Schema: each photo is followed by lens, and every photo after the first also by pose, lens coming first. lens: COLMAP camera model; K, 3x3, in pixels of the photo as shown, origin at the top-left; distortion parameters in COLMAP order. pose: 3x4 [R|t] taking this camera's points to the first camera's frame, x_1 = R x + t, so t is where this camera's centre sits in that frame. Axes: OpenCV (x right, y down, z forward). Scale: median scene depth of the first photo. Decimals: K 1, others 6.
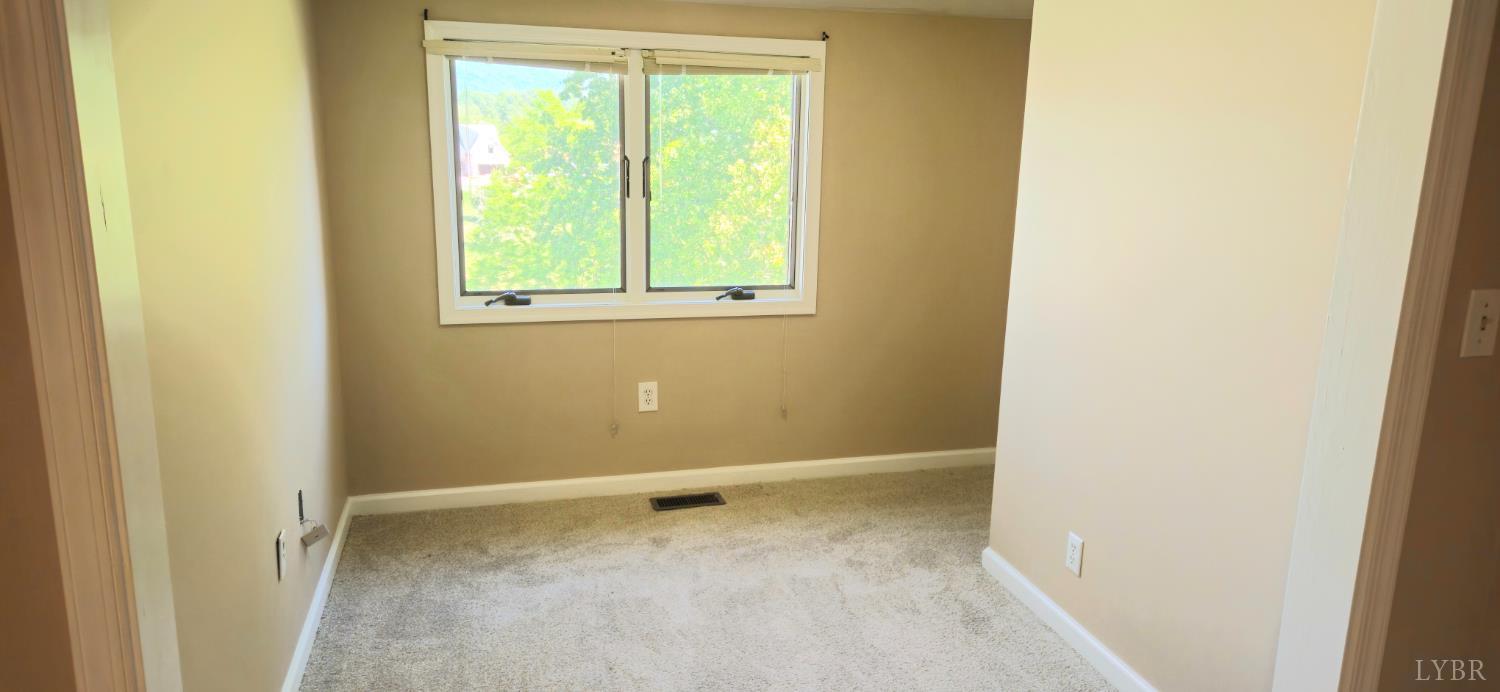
lens RADIAL K [[997.5, 0, 760.1], [0, 997.5, 331.8], [0, 0, 1]] dist [0.084155, -0.070035]
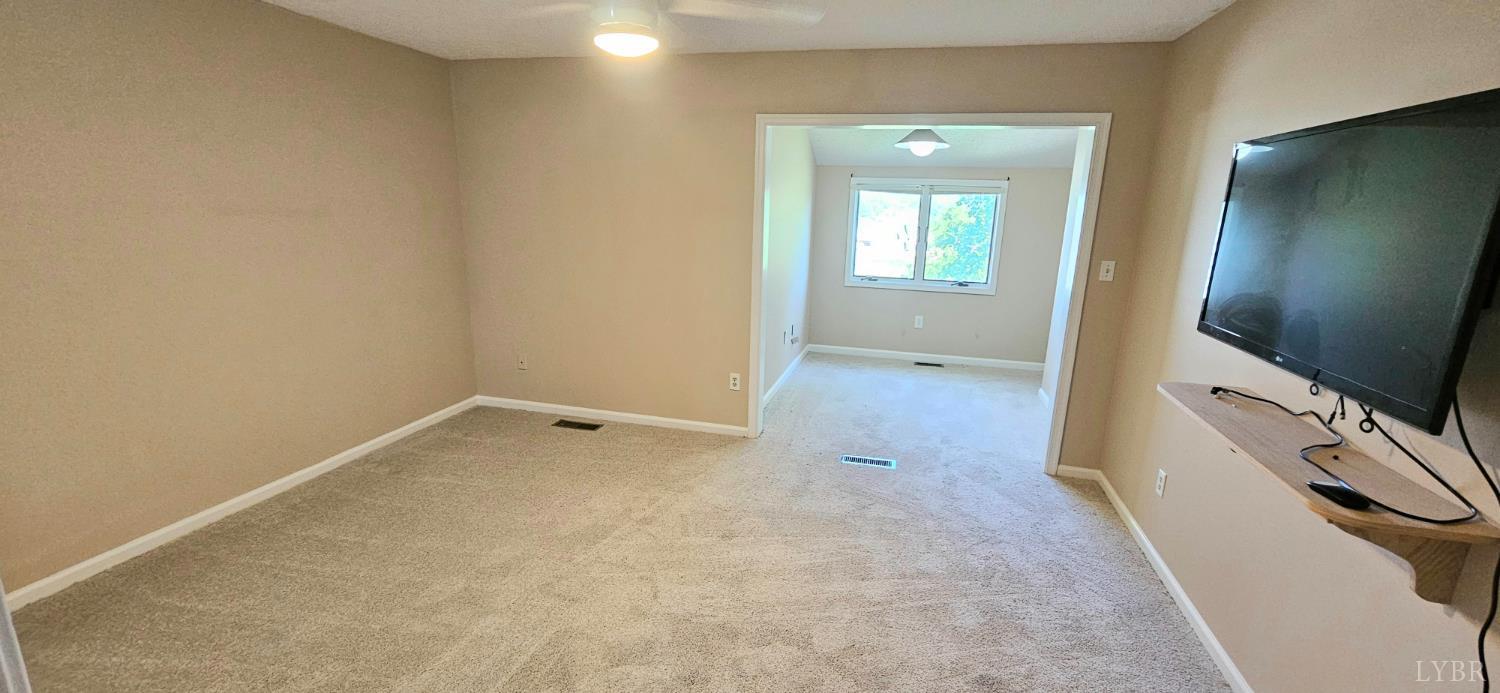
lens RADIAL K [[616.1, 0, 756.9], [0, 616.1, 349.0], [0, 0, 1]] dist [0.002856, -0.000827]
pose [[0.867974, 0.115219, -0.483059, 0.299889], [-0.114654, 0.992927, 0.030818, 0.134750], [0.483194, 0.028636, 0.875045, -0.571910]]
